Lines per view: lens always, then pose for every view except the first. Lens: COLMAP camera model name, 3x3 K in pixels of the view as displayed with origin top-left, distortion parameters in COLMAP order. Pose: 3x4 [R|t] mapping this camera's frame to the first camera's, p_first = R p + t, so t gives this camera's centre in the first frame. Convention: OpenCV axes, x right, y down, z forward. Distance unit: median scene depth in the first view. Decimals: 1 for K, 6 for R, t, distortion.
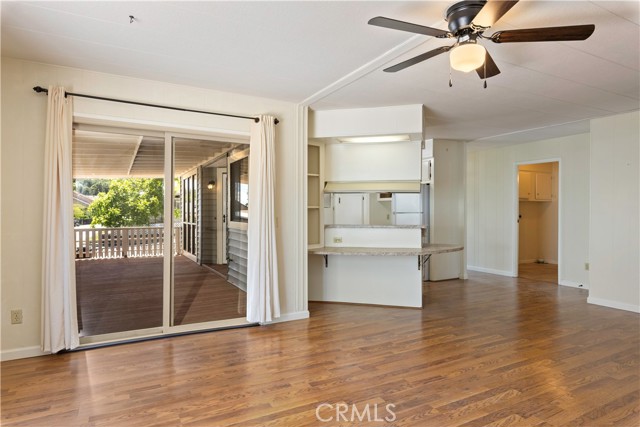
lens RADIAL K [[380.3, 0, 320.0], [0, 380.3, 213.5], [0, 0, 1]] dist [-0.003940, -0.000993]
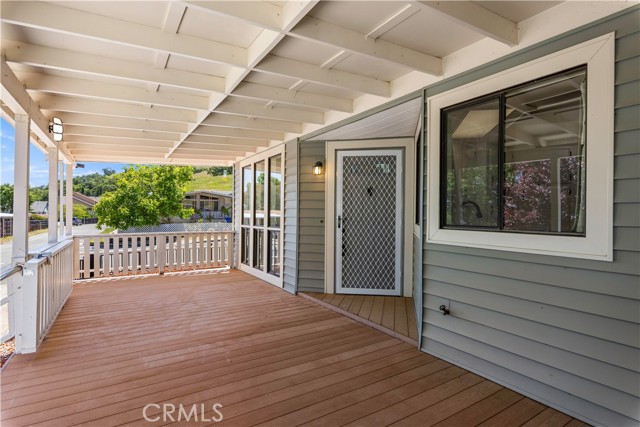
lens RADIAL K [[330.6, 0, 320.0], [0, 330.6, 213.5], [0, 0, 1]] dist [-0.001707, -0.000471]
pose [[0.997963, 0.008435, 0.063233, -0.247434], [-0.008081, 0.999950, -0.005852, 0.002592], [-0.063279, 0.005330, 0.997982, 0.352658]]
